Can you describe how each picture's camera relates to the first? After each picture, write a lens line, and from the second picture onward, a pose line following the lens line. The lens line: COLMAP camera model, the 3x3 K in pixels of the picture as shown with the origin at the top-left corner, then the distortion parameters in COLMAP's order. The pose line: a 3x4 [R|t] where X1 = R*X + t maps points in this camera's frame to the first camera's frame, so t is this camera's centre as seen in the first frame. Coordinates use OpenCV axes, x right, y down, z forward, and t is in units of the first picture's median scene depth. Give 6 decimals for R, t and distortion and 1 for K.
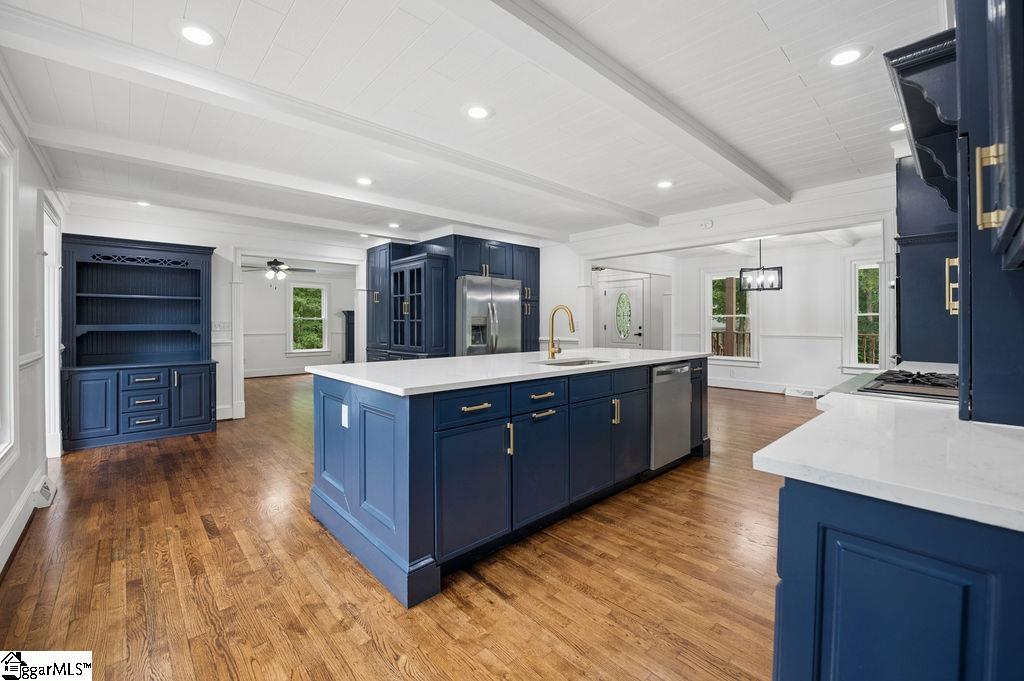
lens RADIAL K [[418.0, 0, 506.6], [0, 418.0, 326.8], [0, 0, 1]] dist [-0.001126, -0.000168]
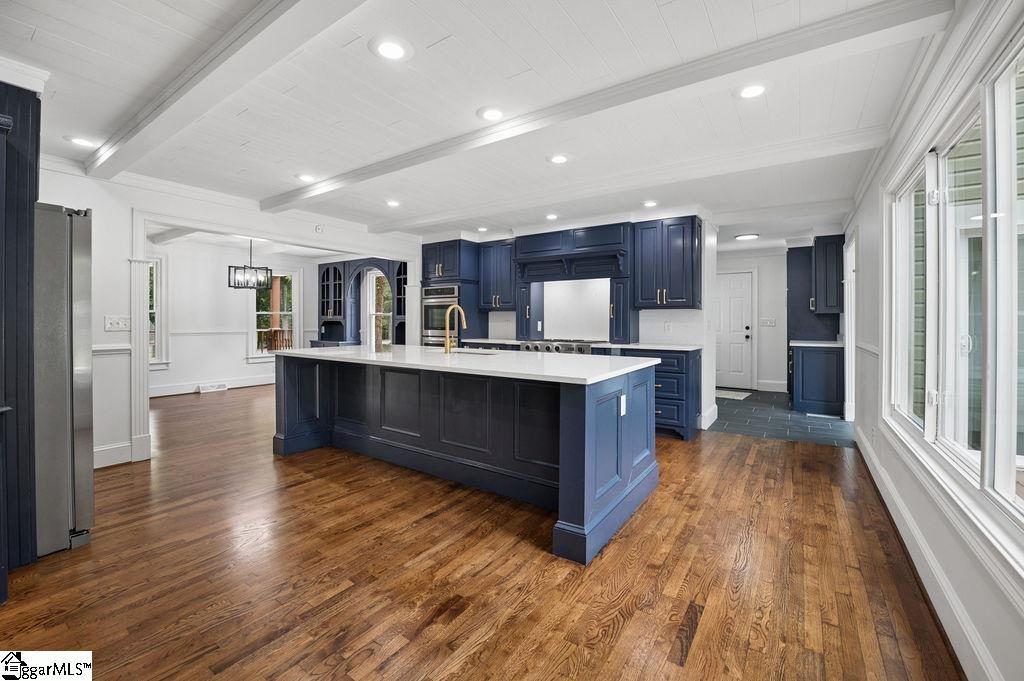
lens RADIAL K [[418.0, 0, 506.6], [0, 418.0, 326.8], [0, 0, 1]] dist [-0.001126, -0.000168]
pose [[-0.225360, -0.009779, 0.974226, -0.552301], [0.002894, 0.999938, 0.010706, -0.002174], [-0.974271, 0.005233, -0.225318, 0.615479]]
